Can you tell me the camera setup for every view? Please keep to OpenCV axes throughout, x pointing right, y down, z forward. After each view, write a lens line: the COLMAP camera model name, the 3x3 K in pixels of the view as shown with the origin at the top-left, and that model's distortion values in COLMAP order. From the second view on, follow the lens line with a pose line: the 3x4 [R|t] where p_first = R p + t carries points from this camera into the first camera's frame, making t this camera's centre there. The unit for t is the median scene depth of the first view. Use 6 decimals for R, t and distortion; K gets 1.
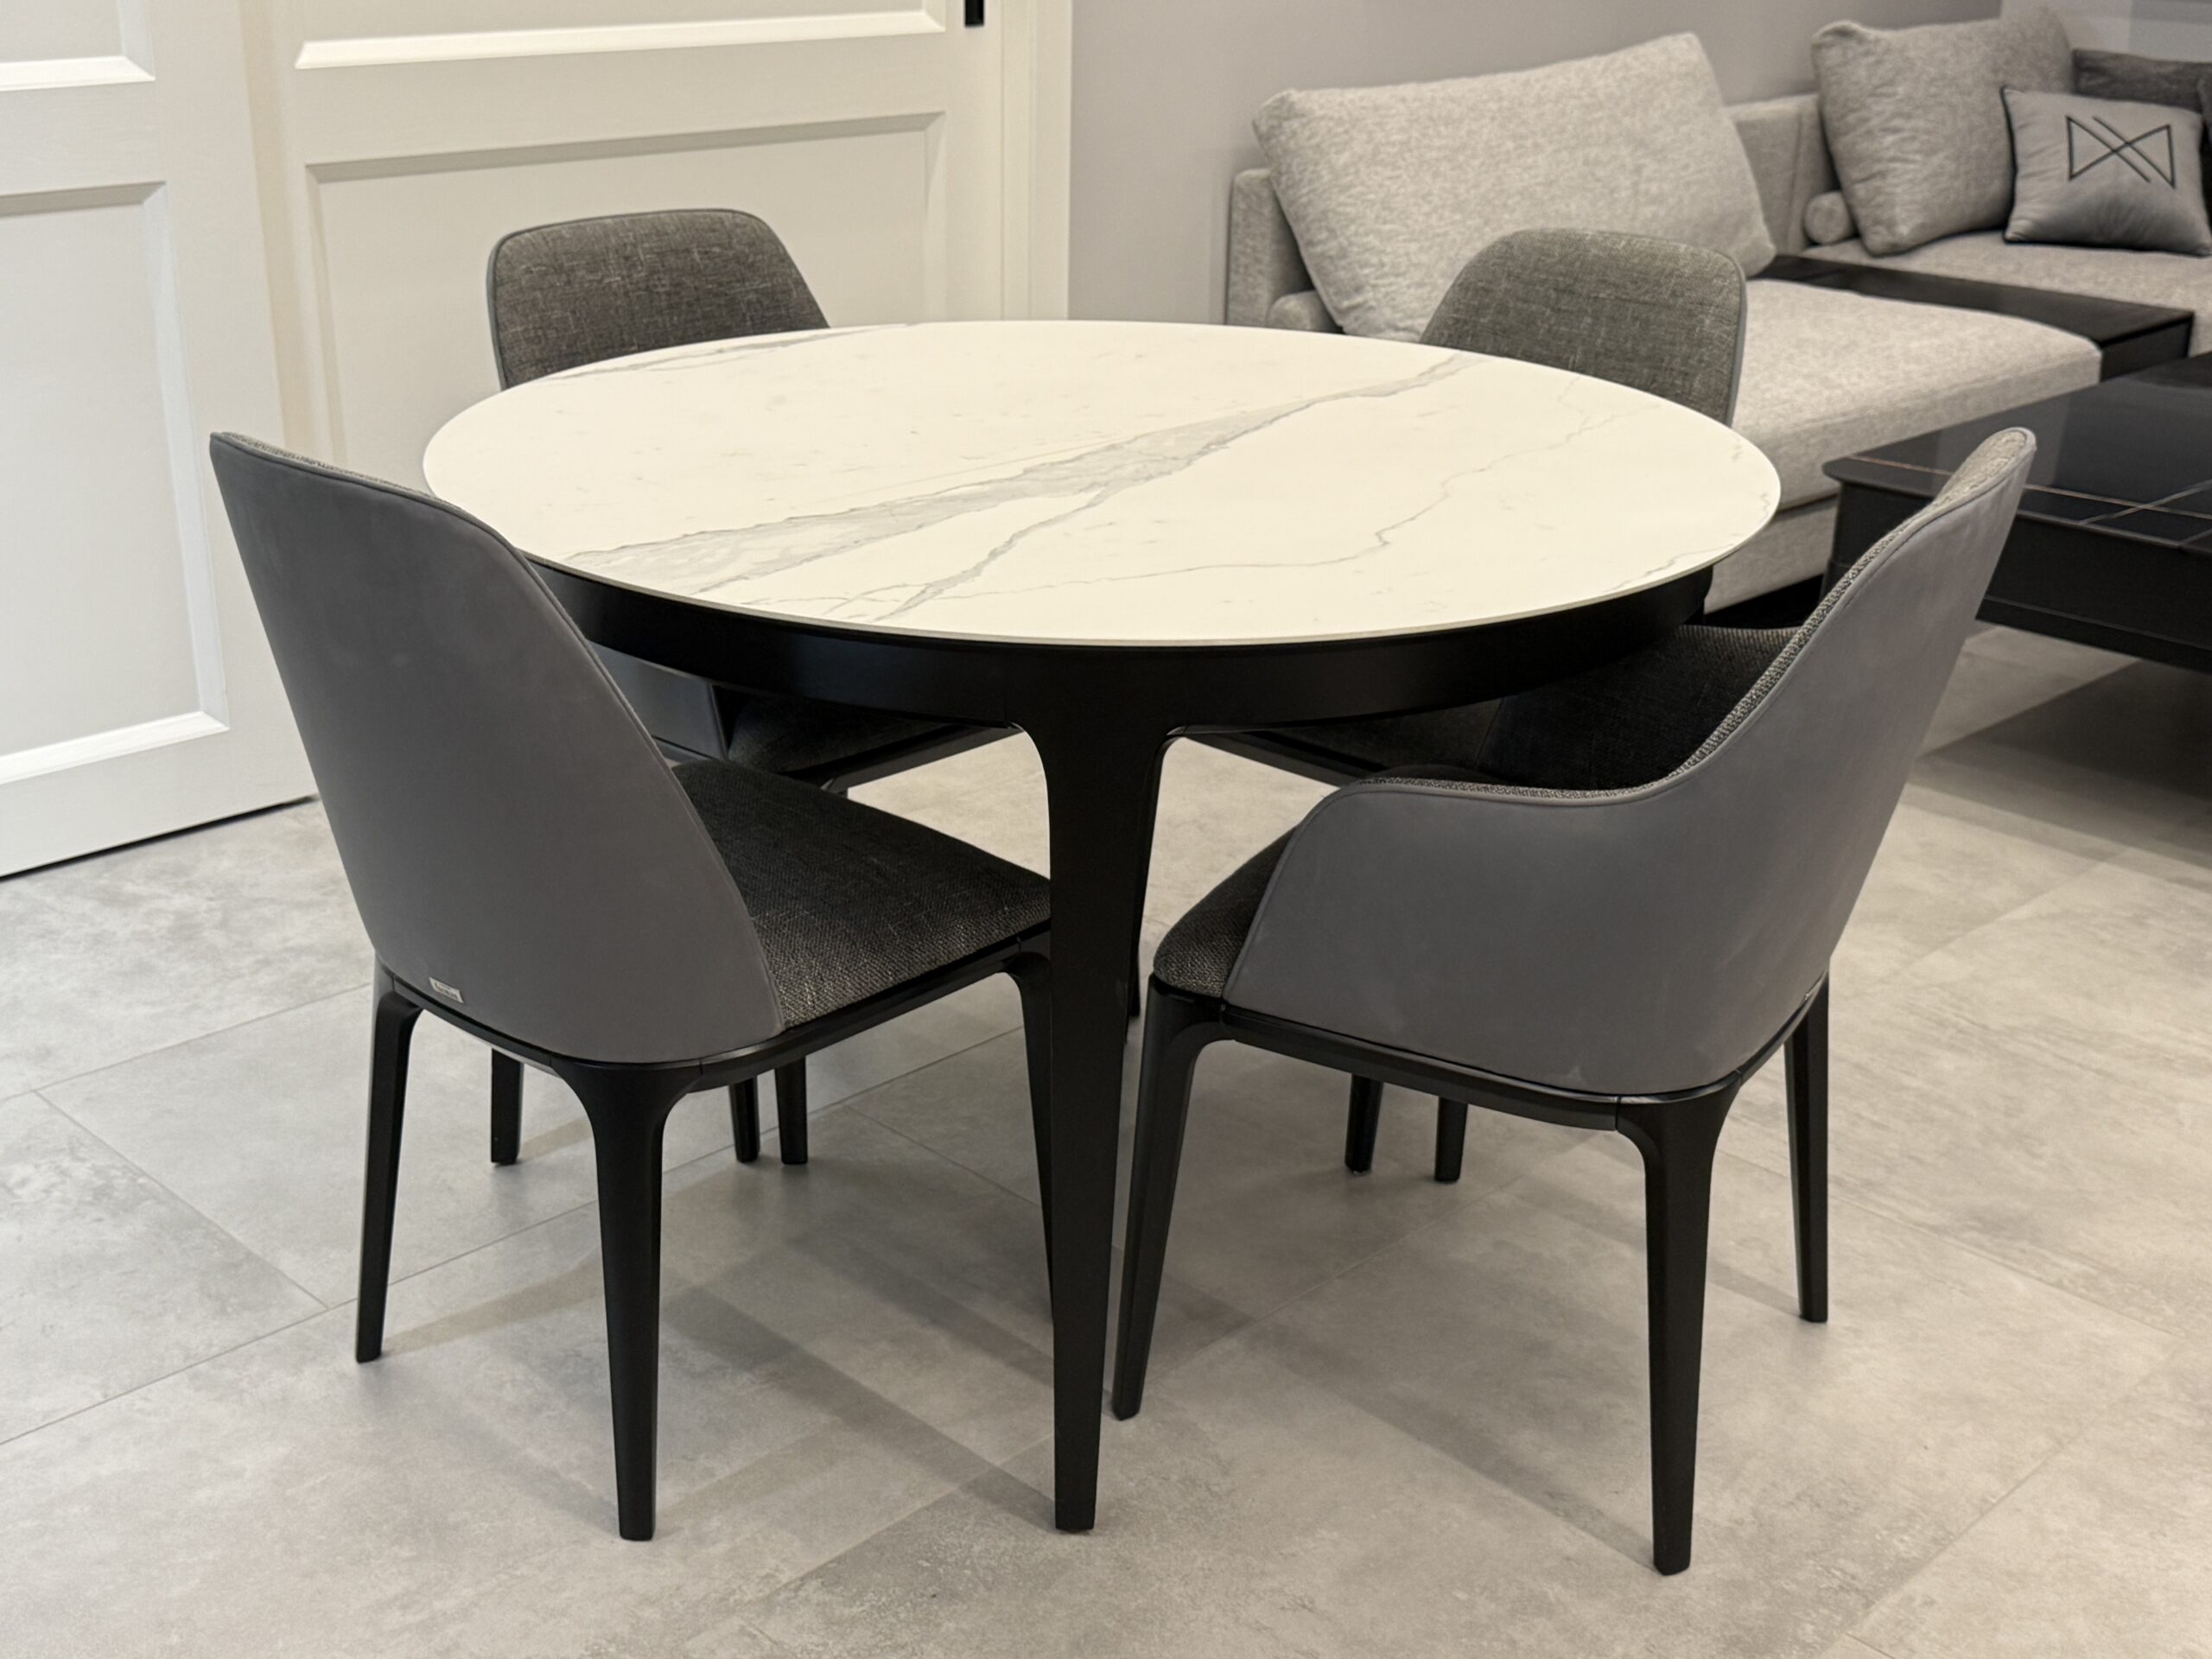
lens RADIAL K [[2695.1, 0, 1103.4], [0, 2695.1, 819.1], [0, 0, 1]] dist [0.105096, 0.000000]
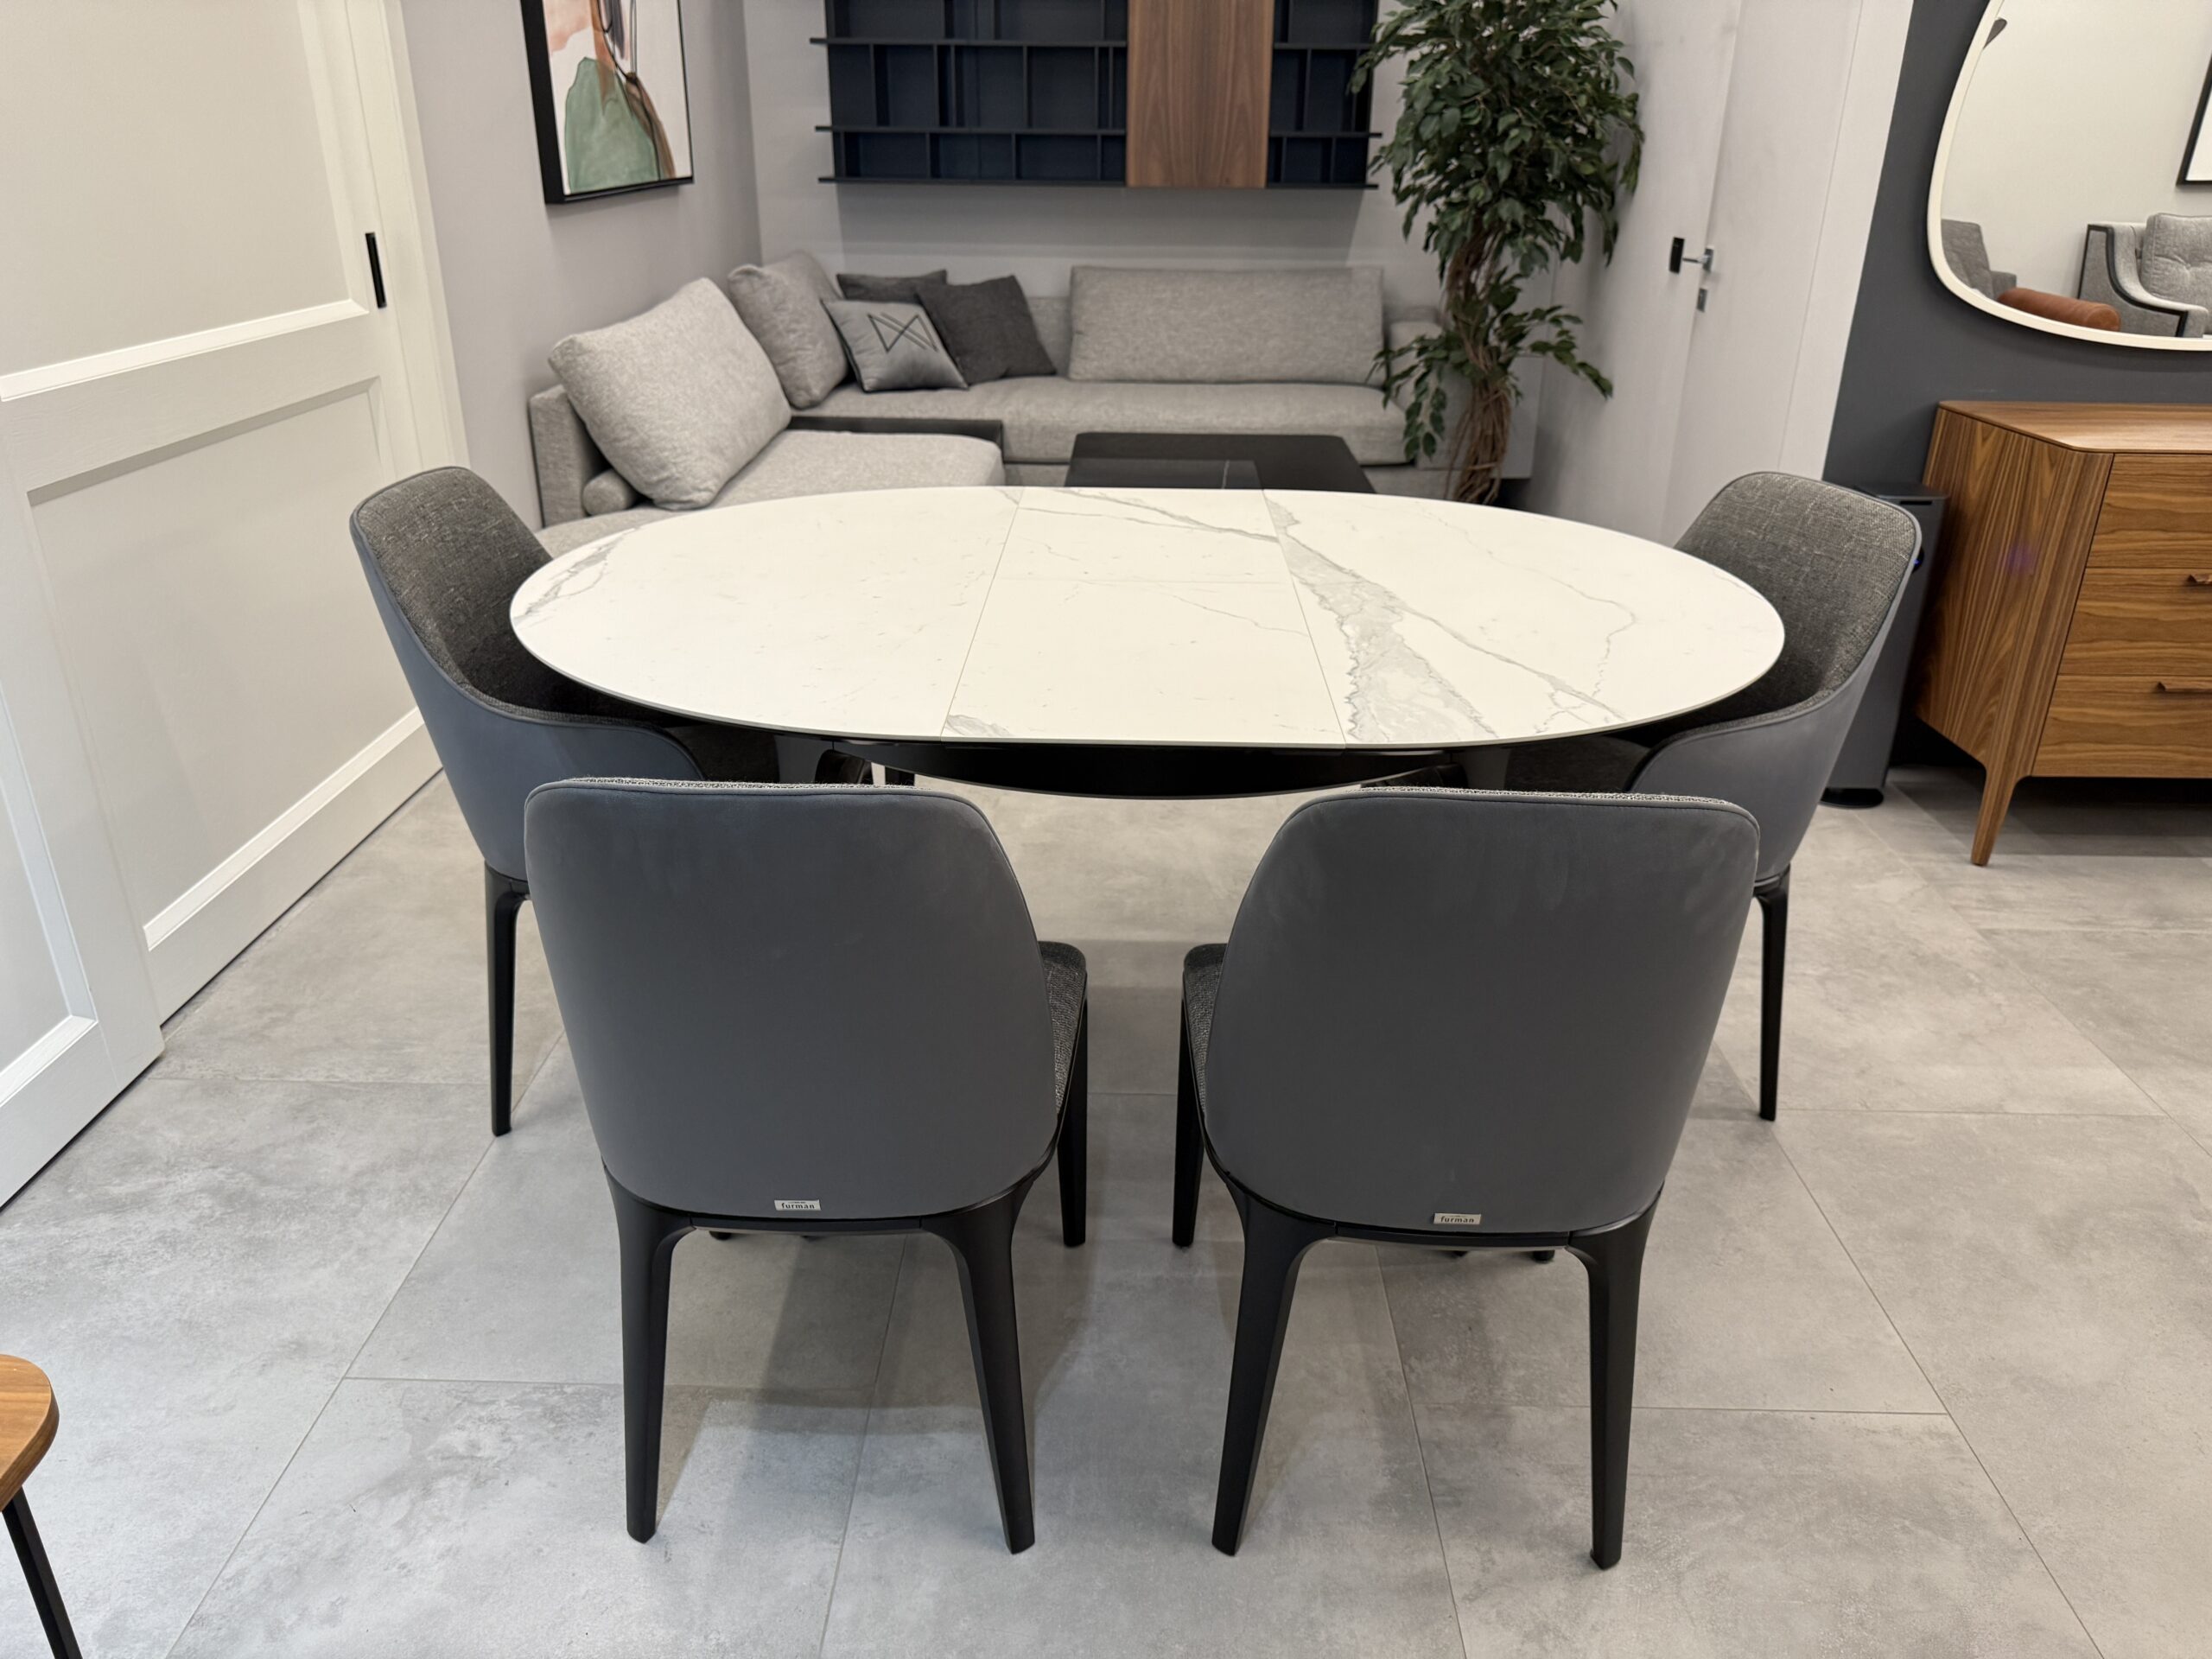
lens RADIAL K [[1575.1, 0, 1112.1], [0, 1575.1, 847.0], [0, 0, 1]] dist [0.014797, -0.015901]
pose [[0.711330, -0.294833, 0.638031, -0.331650], [0.243348, 0.954931, 0.169968, -0.086012], [-0.659387, 0.034360, 0.751018, 0.212148]]
